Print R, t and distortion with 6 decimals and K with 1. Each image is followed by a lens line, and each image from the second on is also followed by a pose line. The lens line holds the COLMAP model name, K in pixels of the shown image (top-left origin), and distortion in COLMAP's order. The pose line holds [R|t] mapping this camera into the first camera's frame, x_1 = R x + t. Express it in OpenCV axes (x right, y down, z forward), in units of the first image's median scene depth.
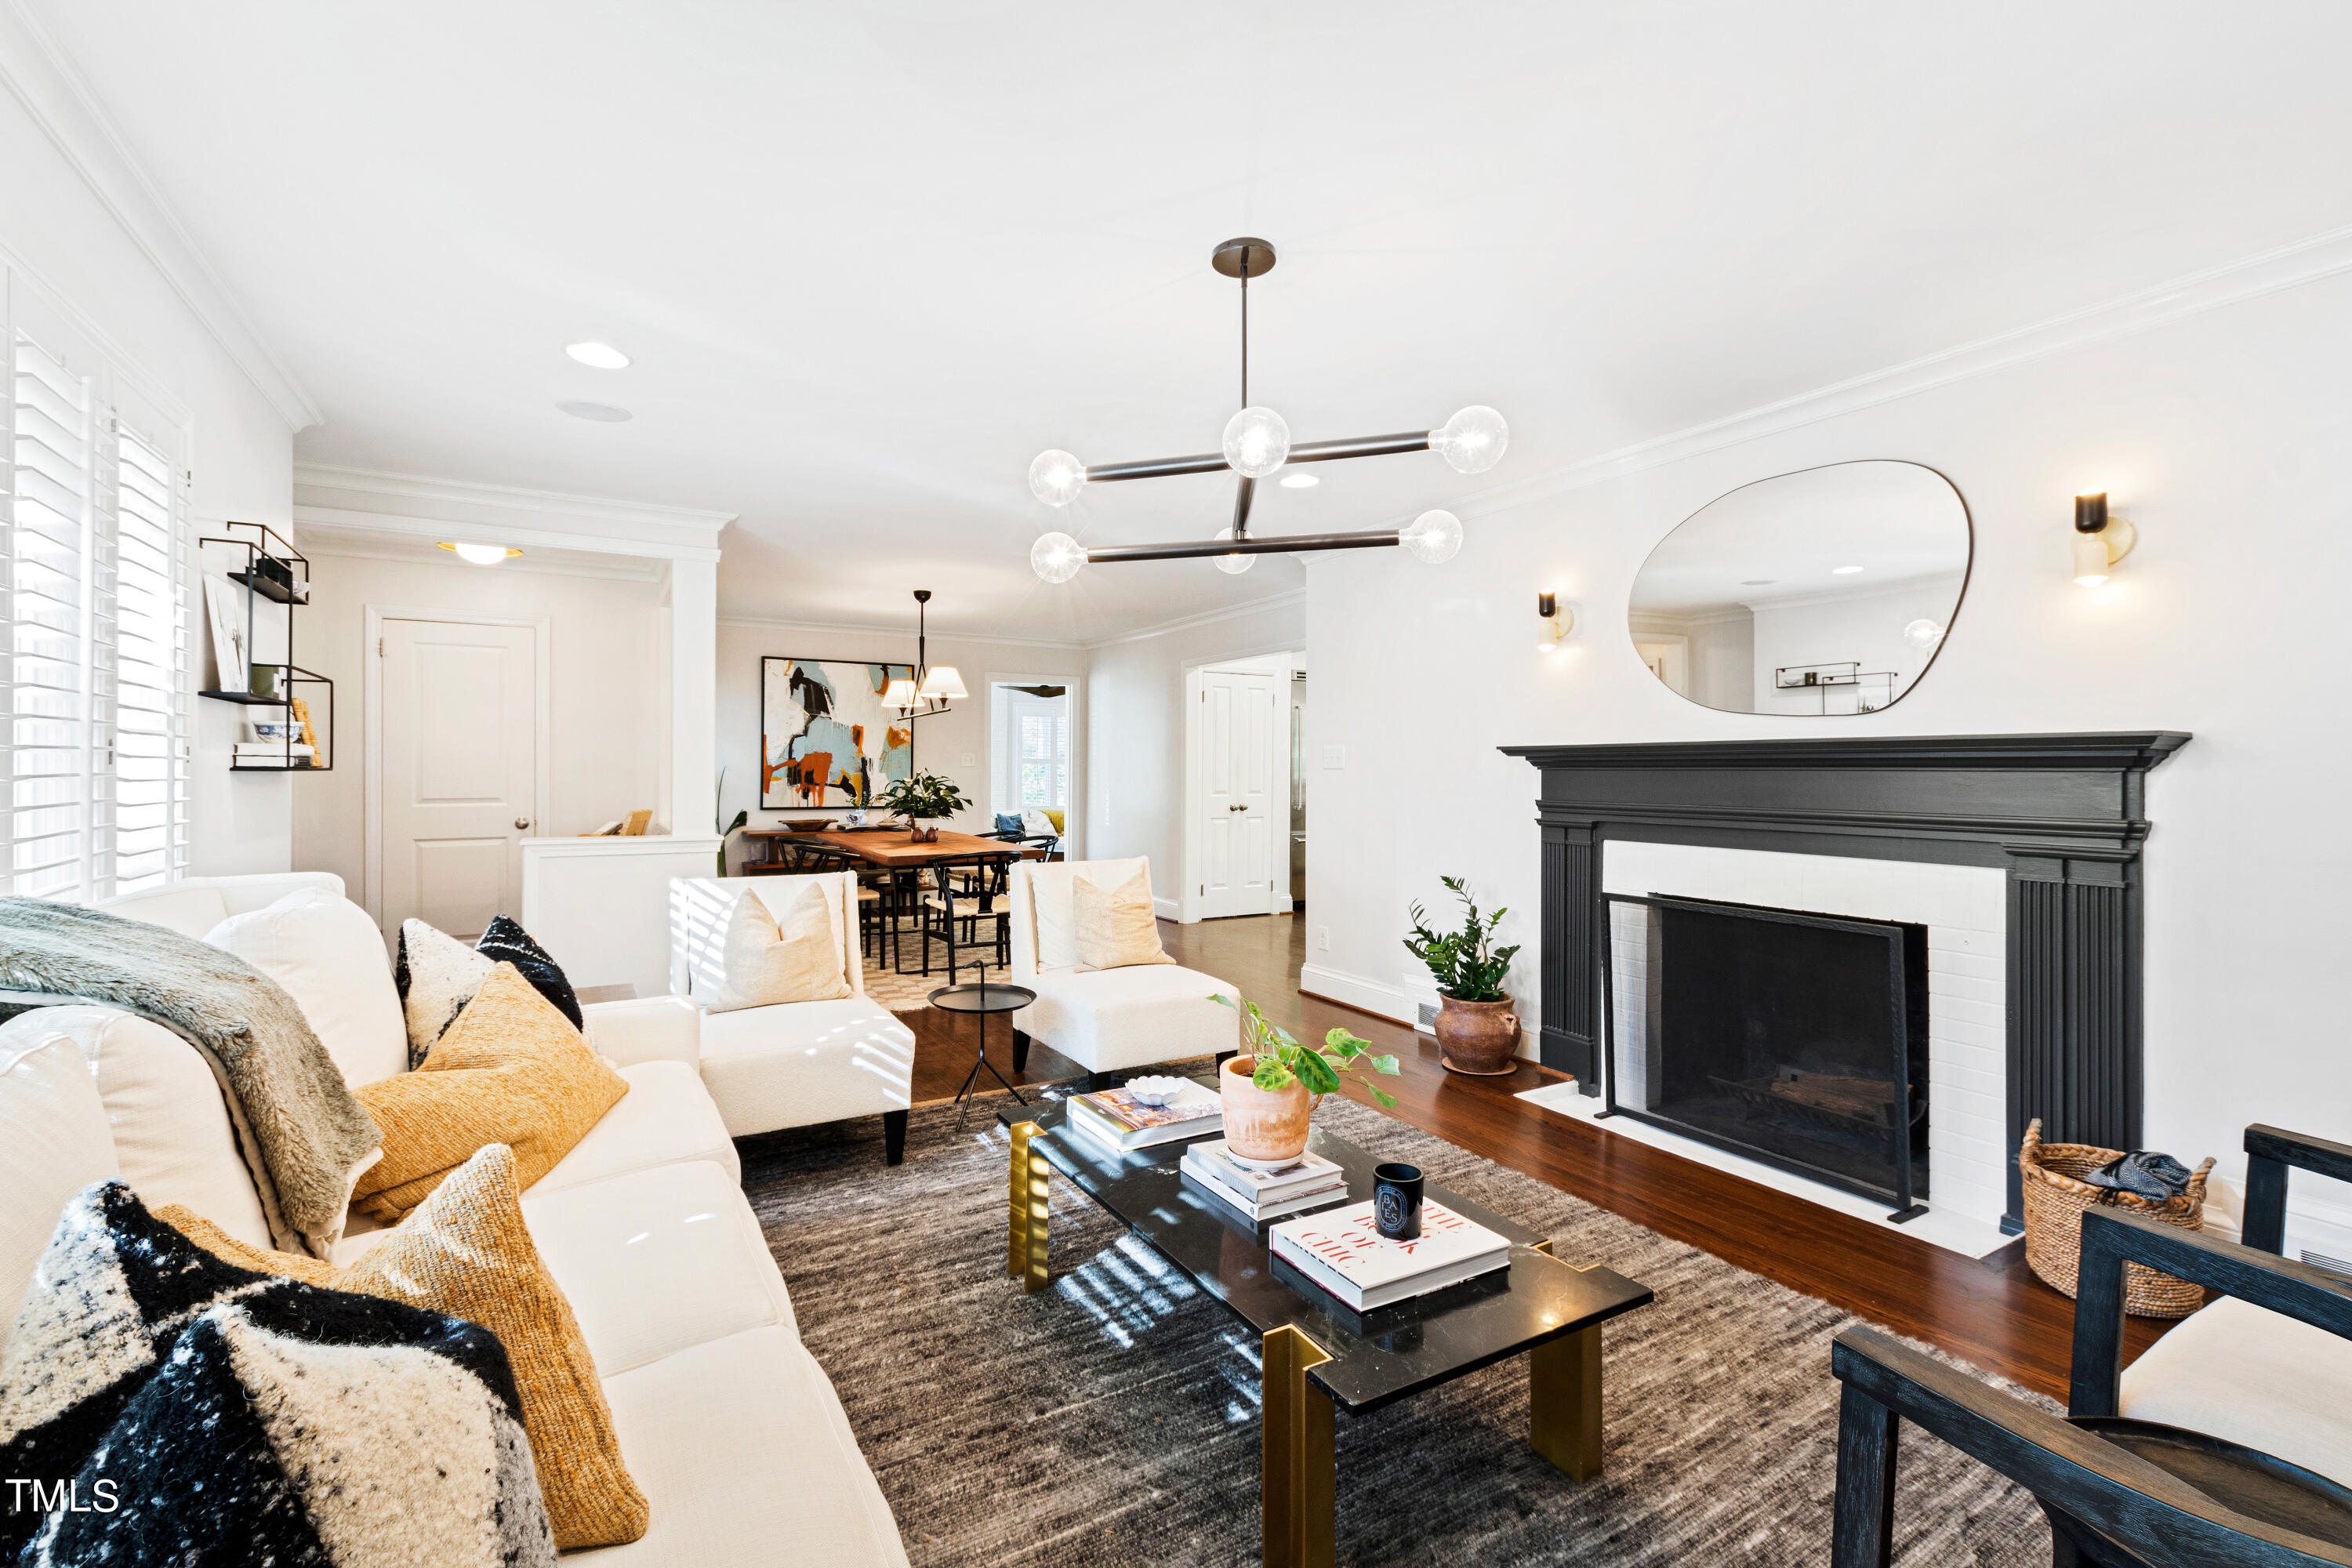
lens RADIAL K [[1023.1, 0, 1155.3], [0, 1023.1, 769.4], [0, 0, 1]] dist [0.003148, -0.001135]
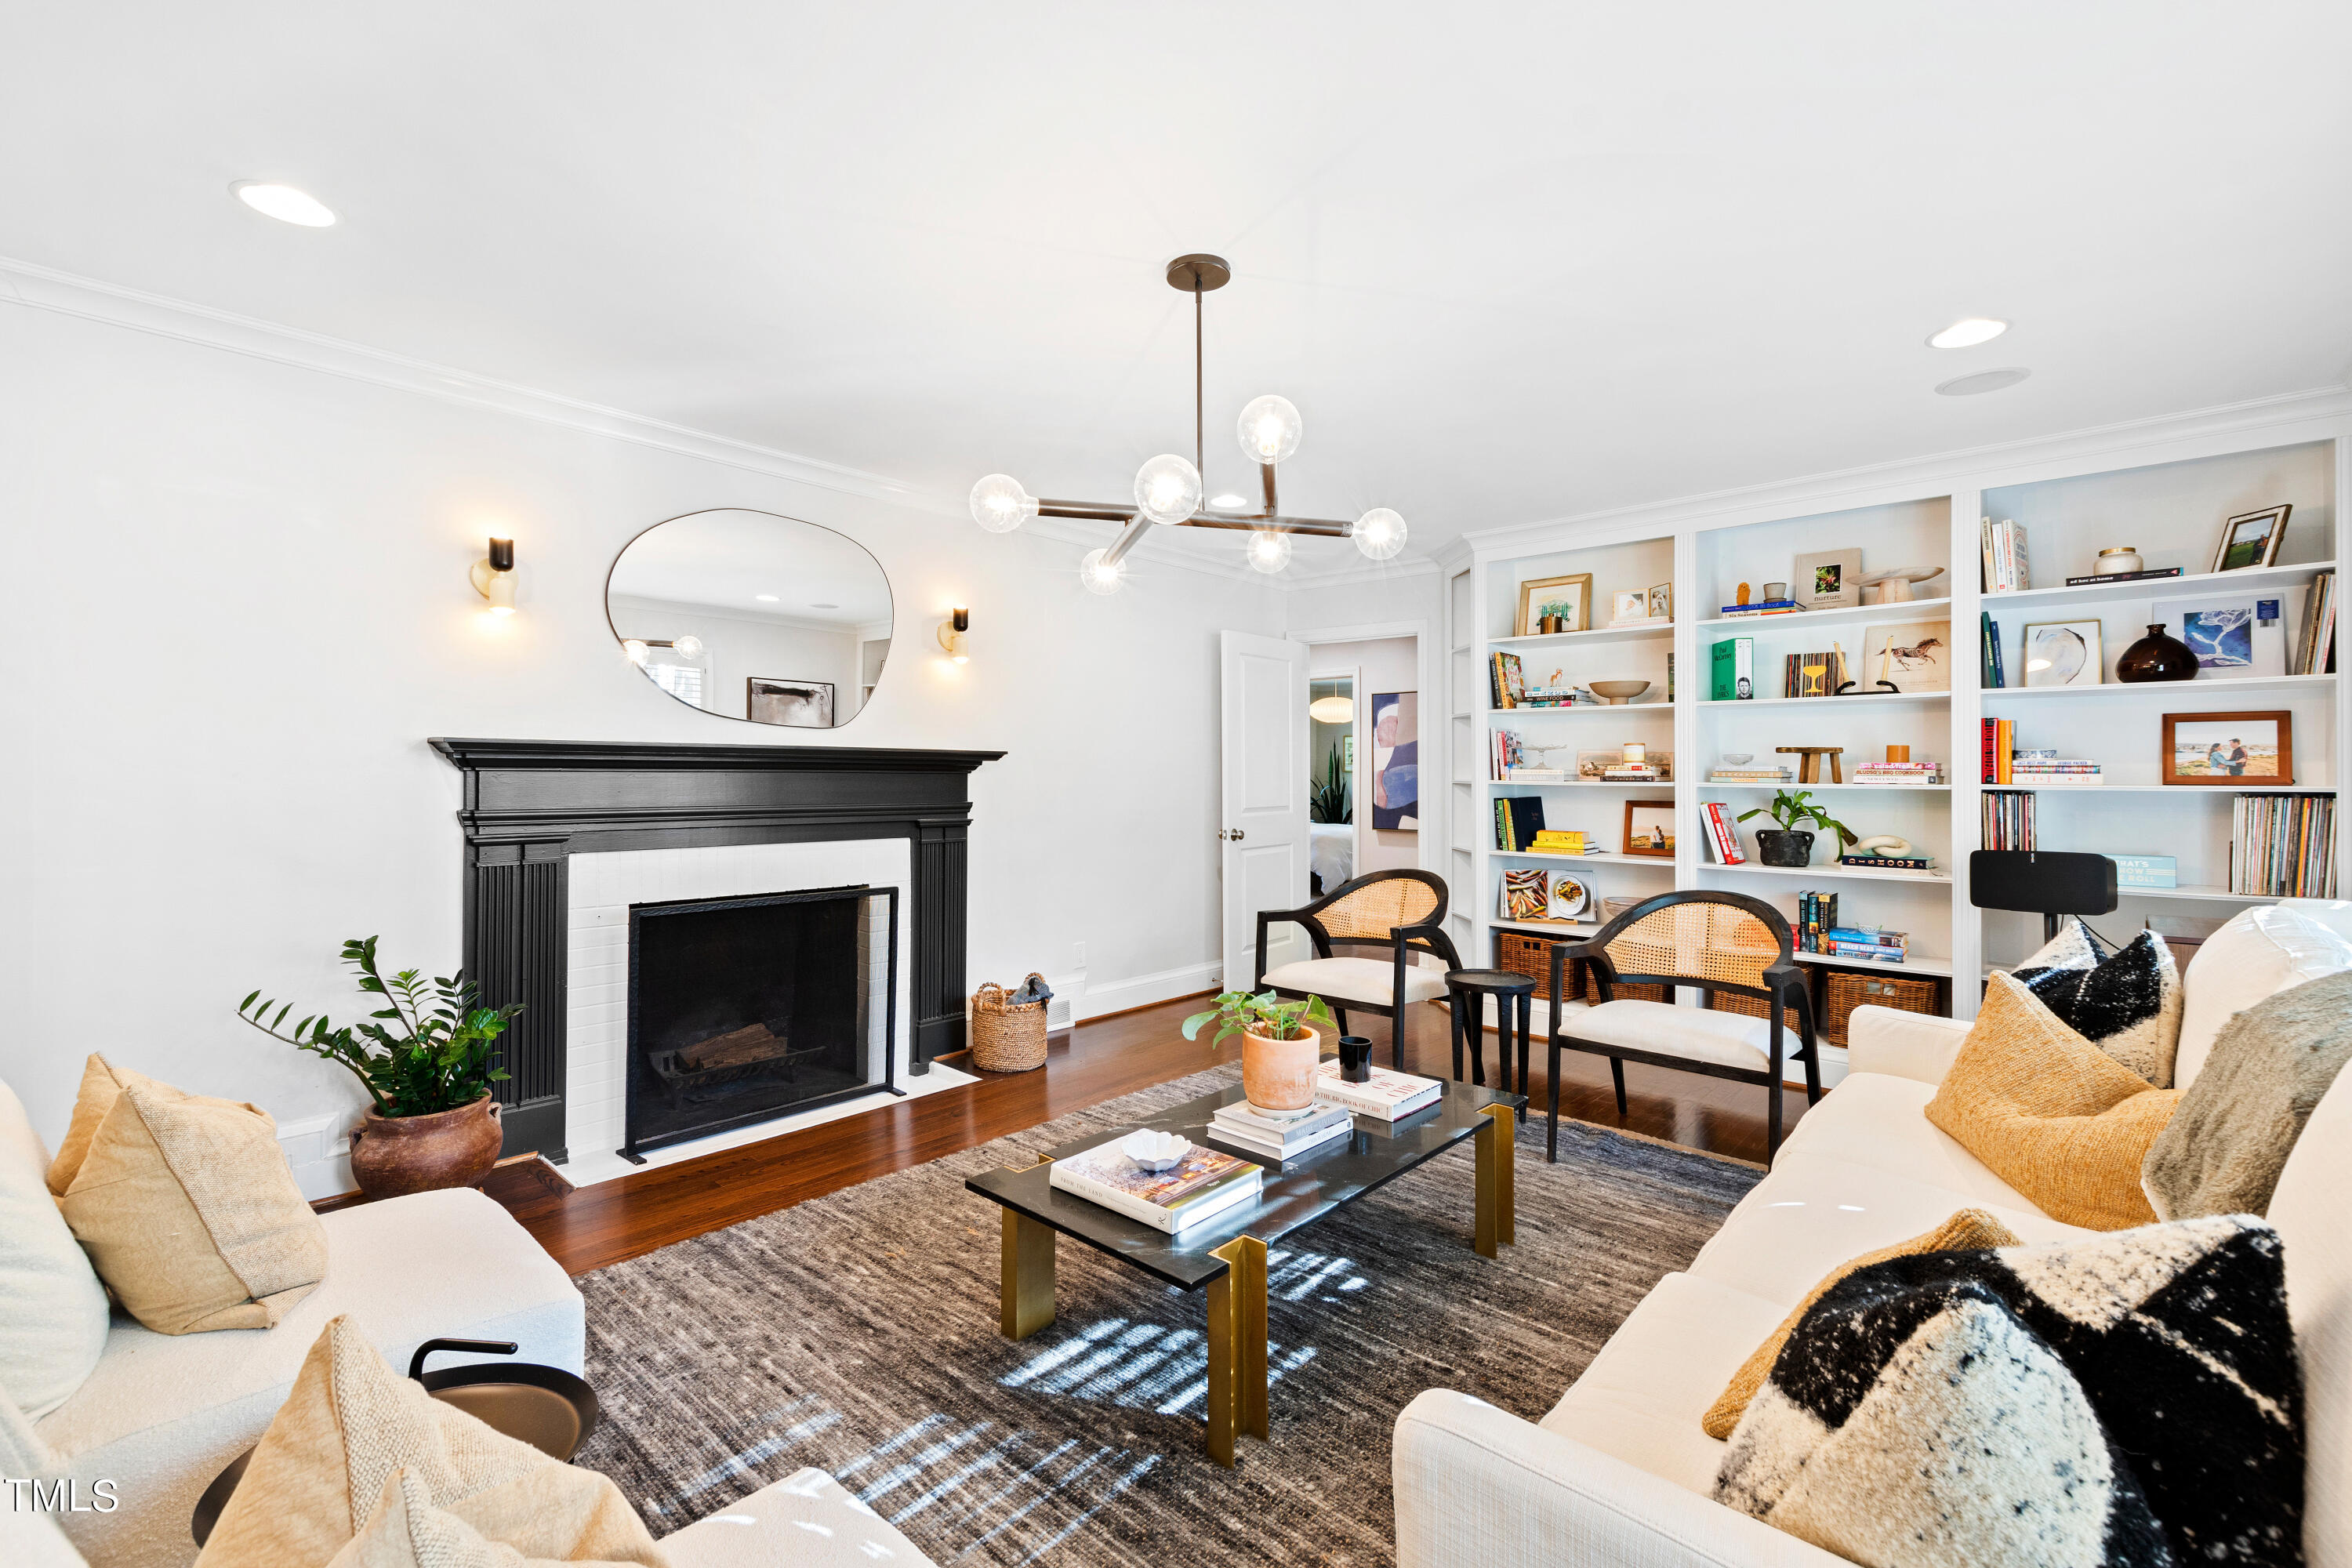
lens RADIAL K [[1023.1, 0, 1155.3], [0, 1023.1, 769.4], [0, 0, 1]] dist [0.003148, -0.001135]
pose [[-0.302963, -0.004394, 0.952992, -0.788670], [-0.008011, 0.999966, 0.002064, -0.009302], [-0.952969, -0.007009, -0.302988, 1.220901]]
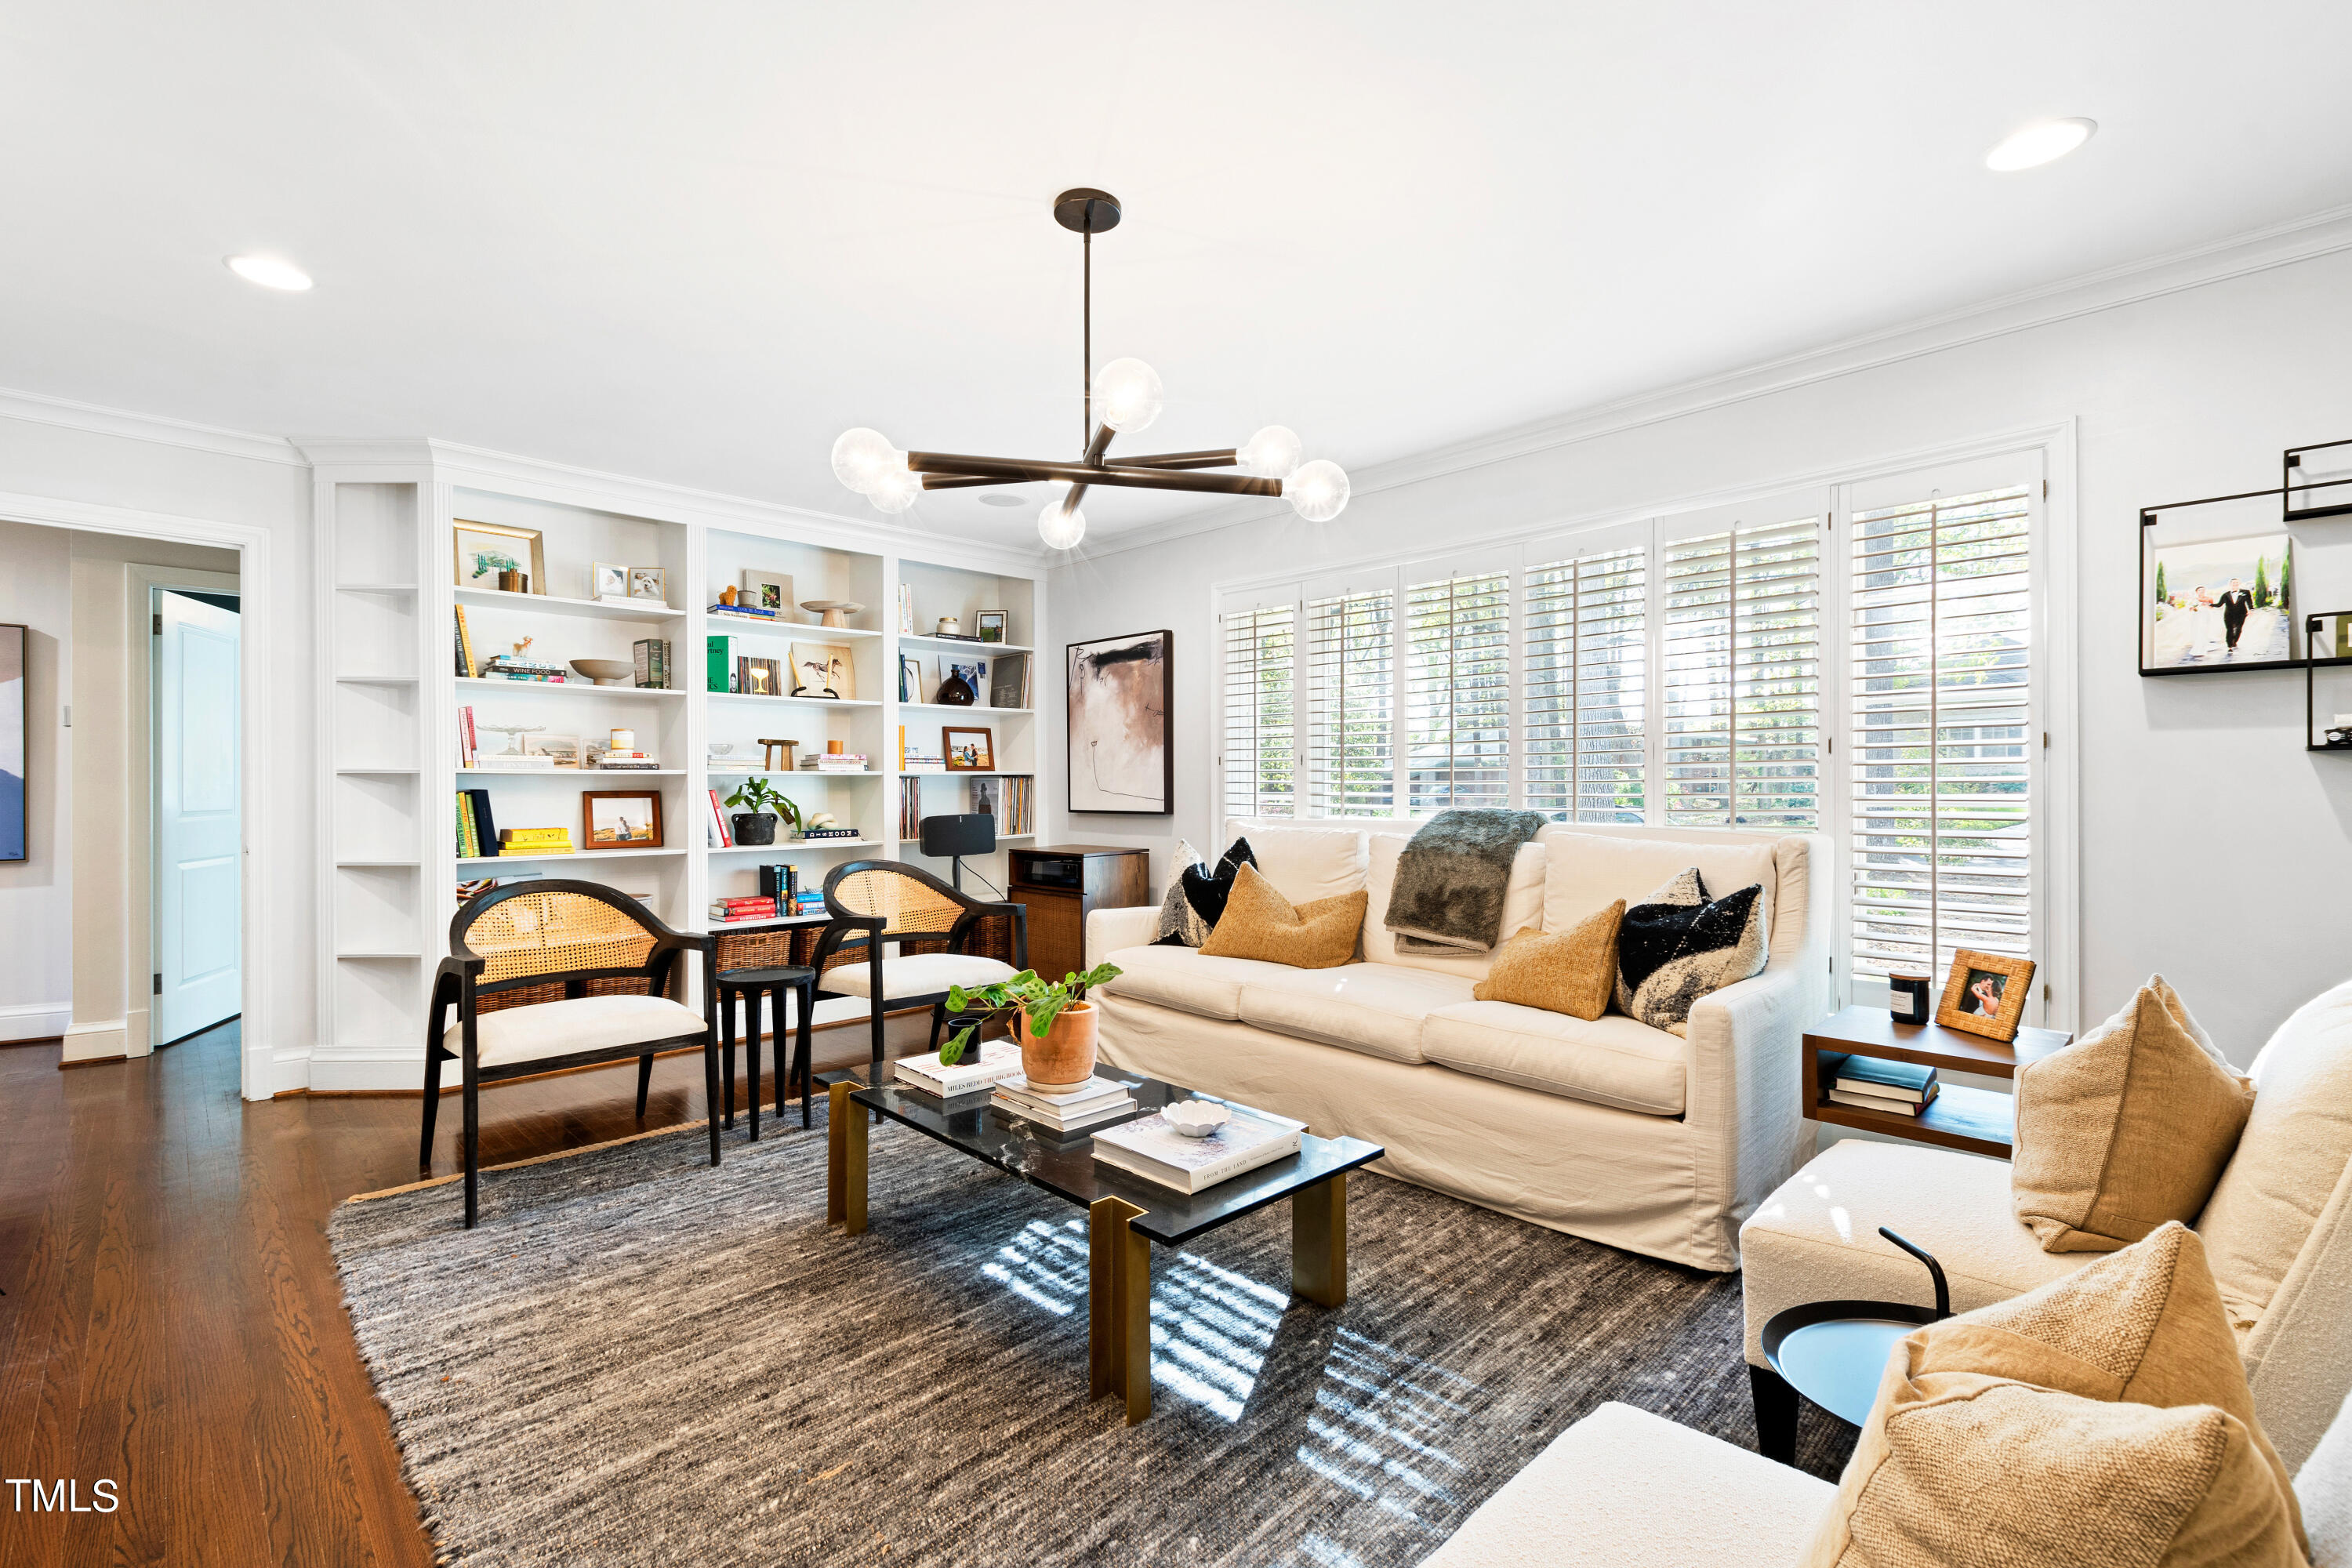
lens RADIAL K [[1043.6, 0, 1176.0], [0, 1043.6, 784.0], [0, 0, 1]] dist [-0.001036, -0.000273]
pose [[-0.965596, -0.002884, -0.260031, 0.236762], [-0.002563, 0.999995, -0.001574, 0.032974], [0.260035, -0.000854, -0.965599, 1.777910]]
